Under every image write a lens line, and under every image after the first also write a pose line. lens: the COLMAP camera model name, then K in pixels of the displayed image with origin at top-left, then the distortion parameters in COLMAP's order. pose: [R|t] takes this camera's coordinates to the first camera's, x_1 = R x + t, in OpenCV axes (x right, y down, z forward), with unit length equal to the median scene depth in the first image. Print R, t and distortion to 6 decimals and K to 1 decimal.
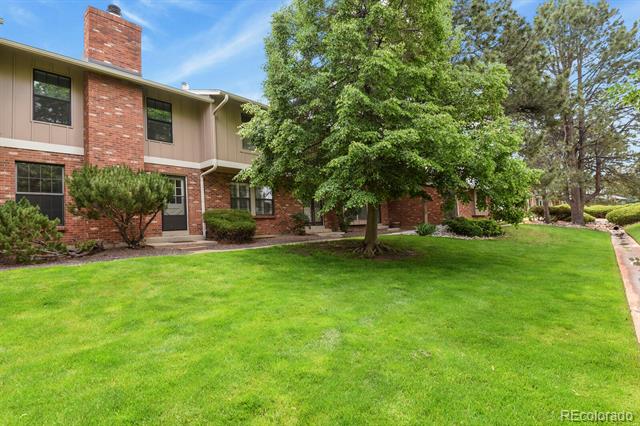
lens RADIAL K [[320.3, 0, 320.0], [0, 320.3, 213.0], [0, 0, 1]] dist [-0.024901, -0.000514]
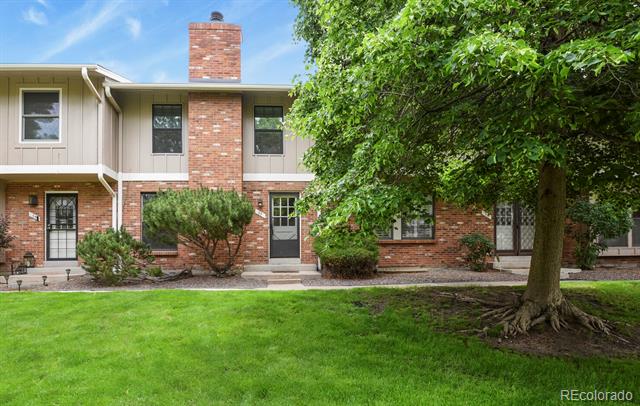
lens RADIAL K [[361.2, 0, 320.0], [0, 361.2, 254.5], [0, 0, 1]] dist [0.000802, -0.000463]
pose [[0.692030, 0.029736, -0.721256, 0.336043], [0.012311, 0.998520, 0.052979, -0.004178], [0.721764, -0.045543, 0.690639, 0.451826]]
